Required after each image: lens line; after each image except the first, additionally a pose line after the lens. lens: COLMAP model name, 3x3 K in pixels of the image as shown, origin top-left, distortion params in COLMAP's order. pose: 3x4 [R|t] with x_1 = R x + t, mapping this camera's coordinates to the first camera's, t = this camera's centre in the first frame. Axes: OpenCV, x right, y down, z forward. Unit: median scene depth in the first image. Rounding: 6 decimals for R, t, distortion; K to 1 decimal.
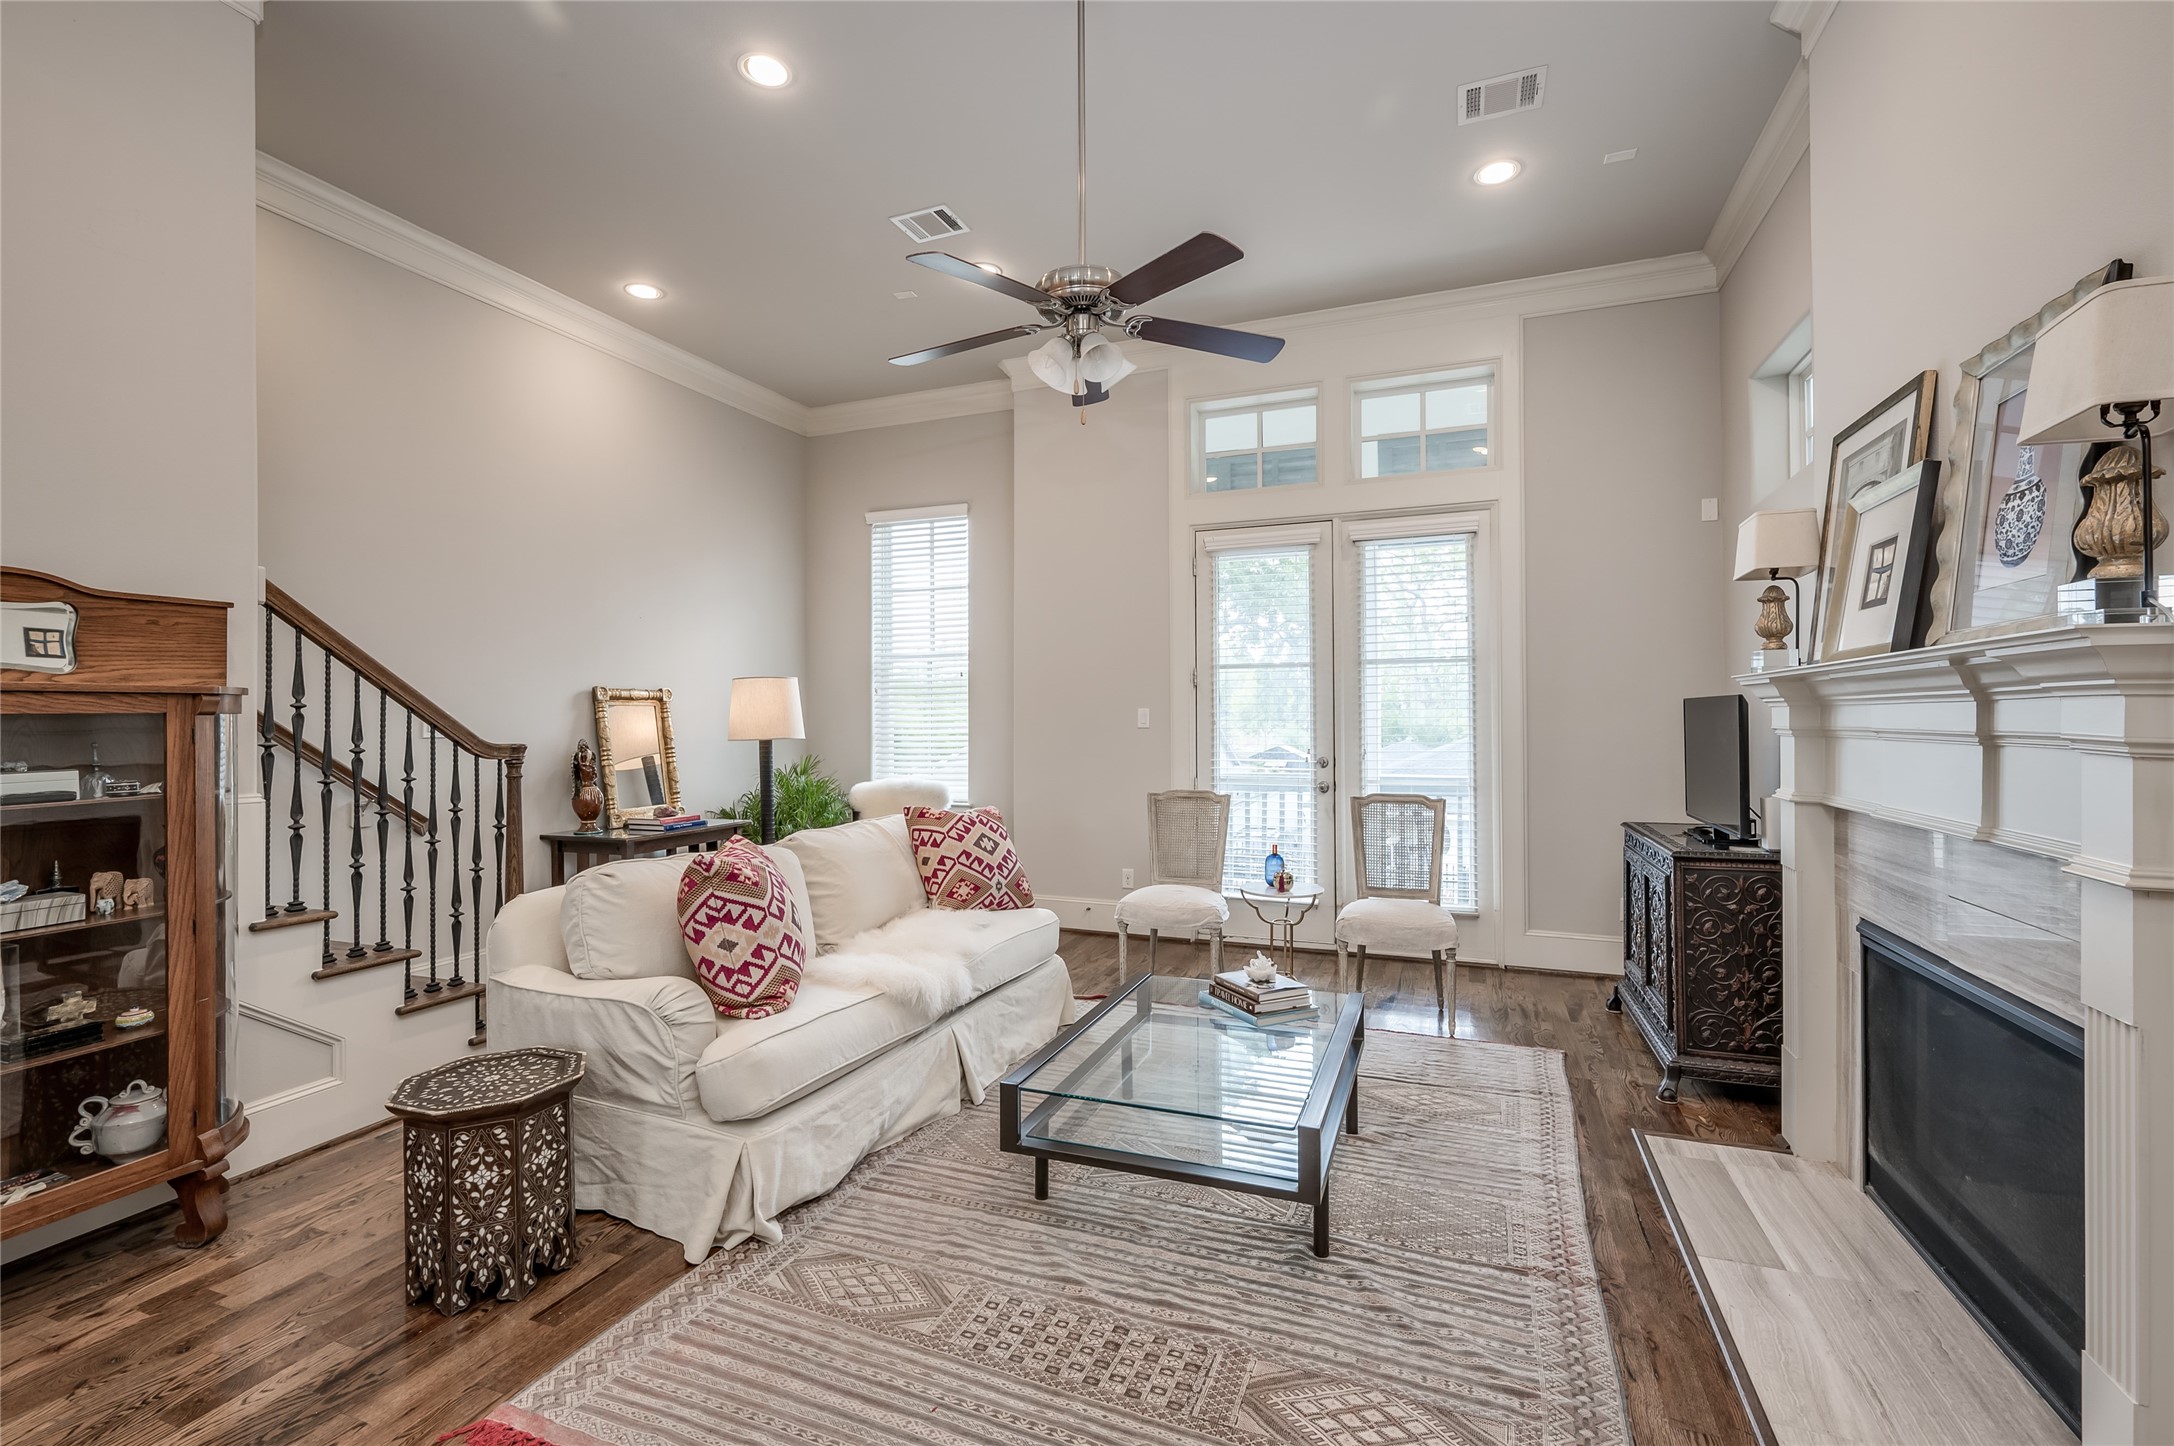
lens RADIAL K [[983.9, 0, 1080.4], [0, 983.9, 718.4], [0, 0, 1]] dist [0.000763, 0.000016]
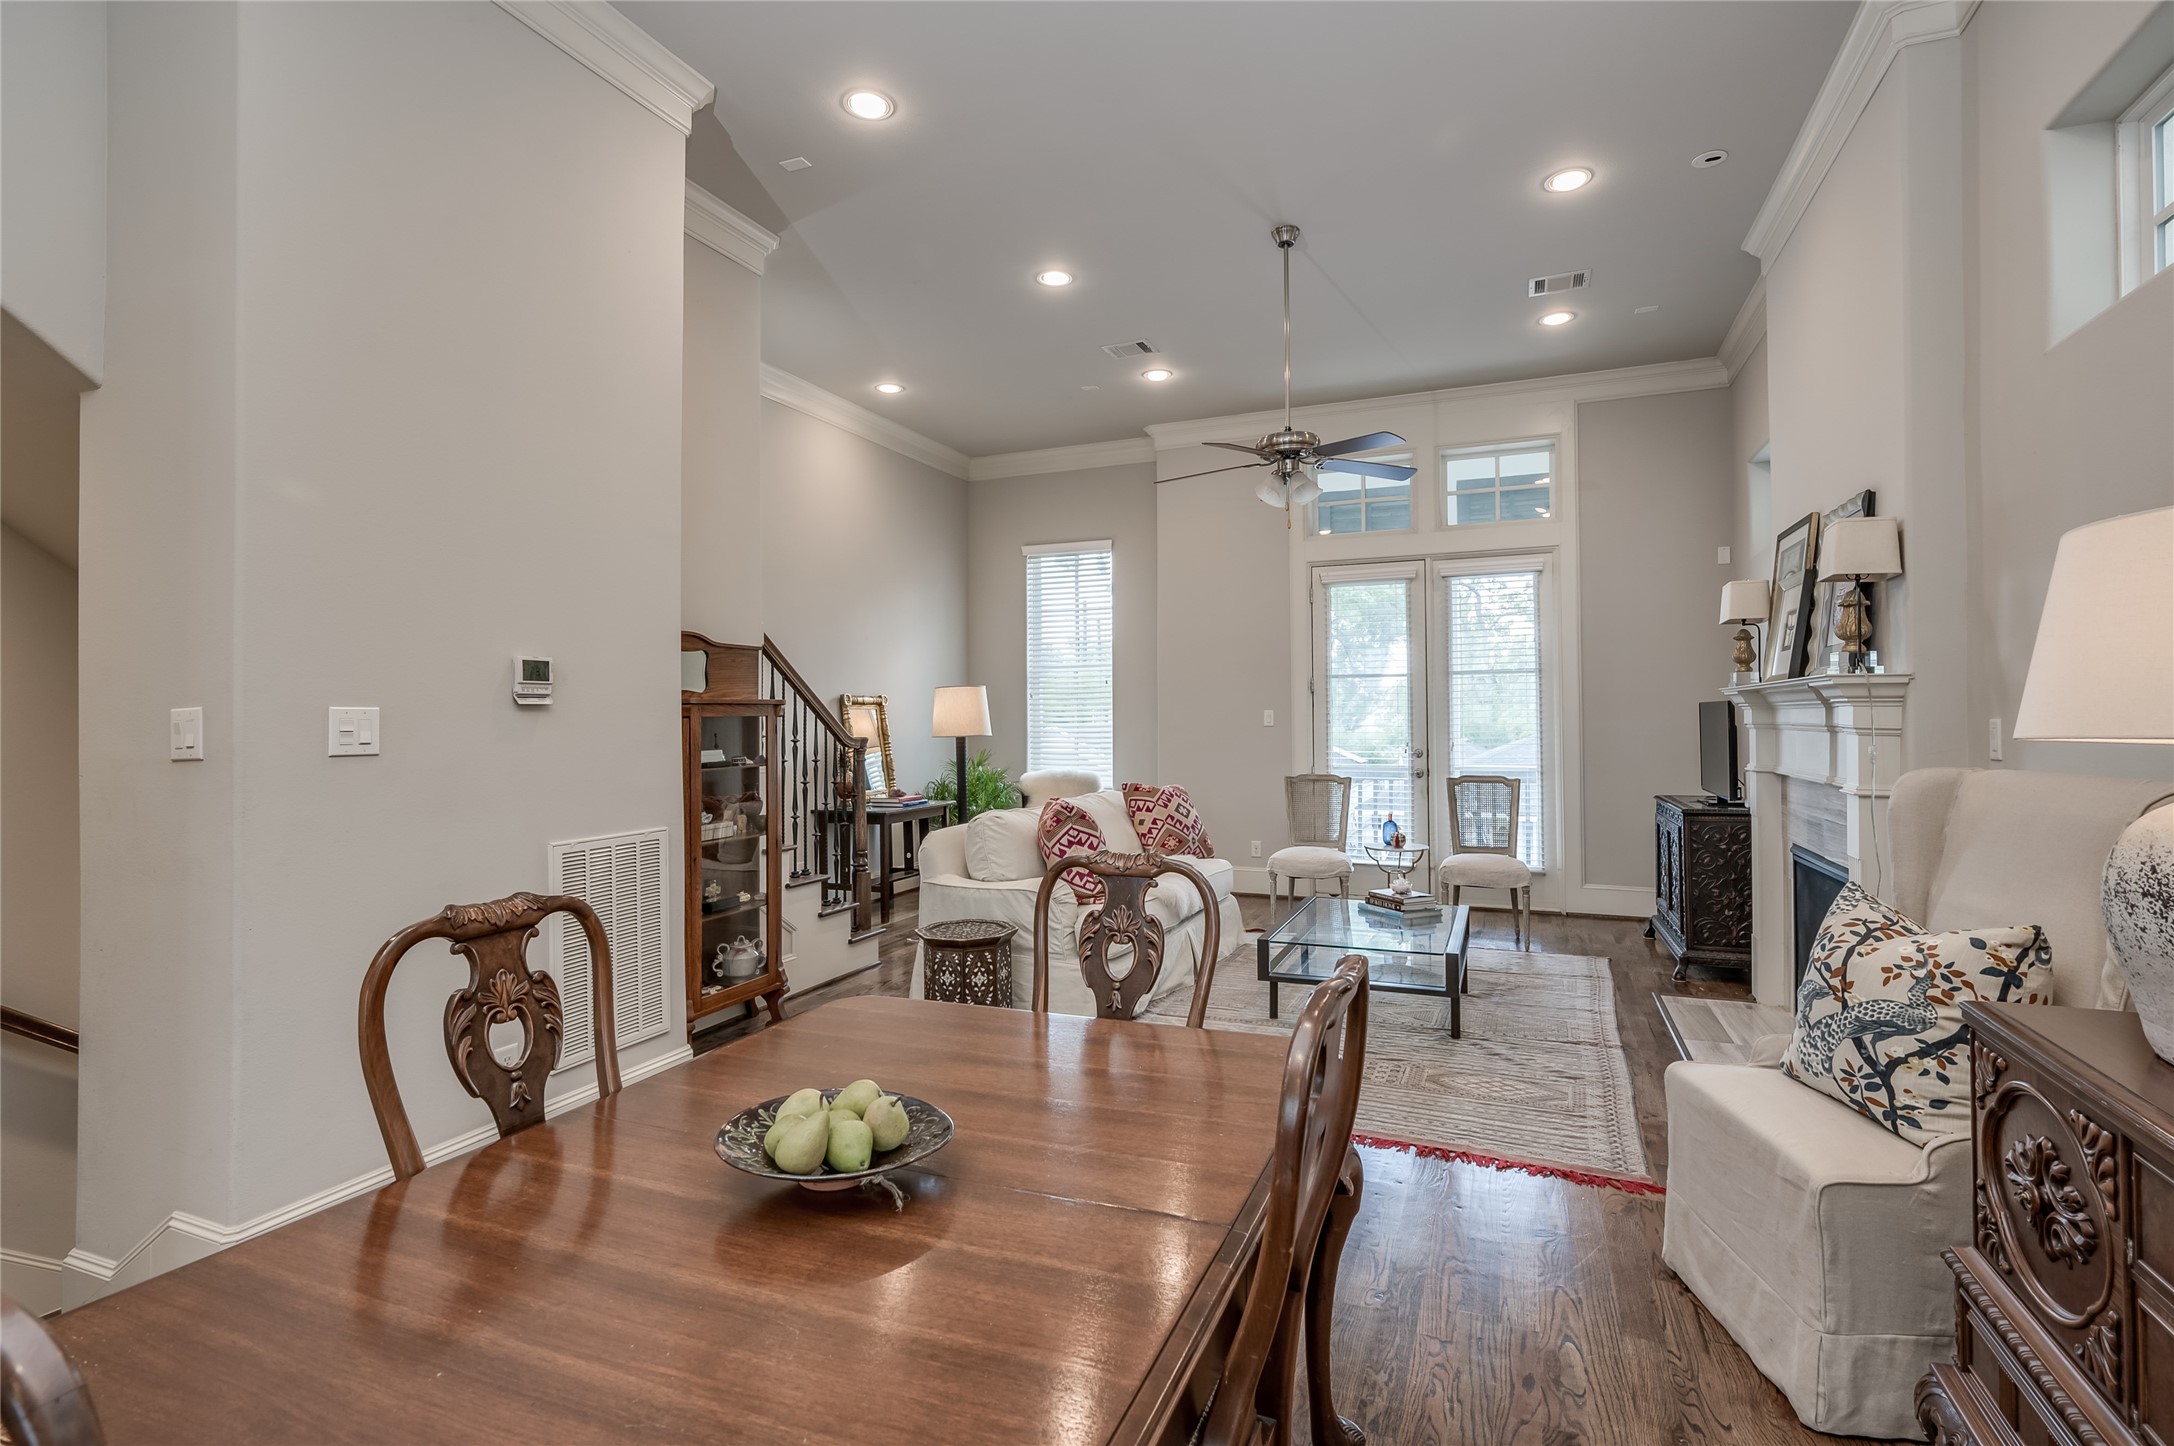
lens RADIAL K [[1056.7, 0, 1079.1], [0, 1056.7, 709.8], [0, 0, 1]] dist [-0.005380, -0.000066]
pose [[0.999687, -0.002597, -0.024896, -0.234570], [0.002377, 0.999958, -0.008873, 0.000584], [0.024918, 0.008811, 0.999651, -0.546907]]
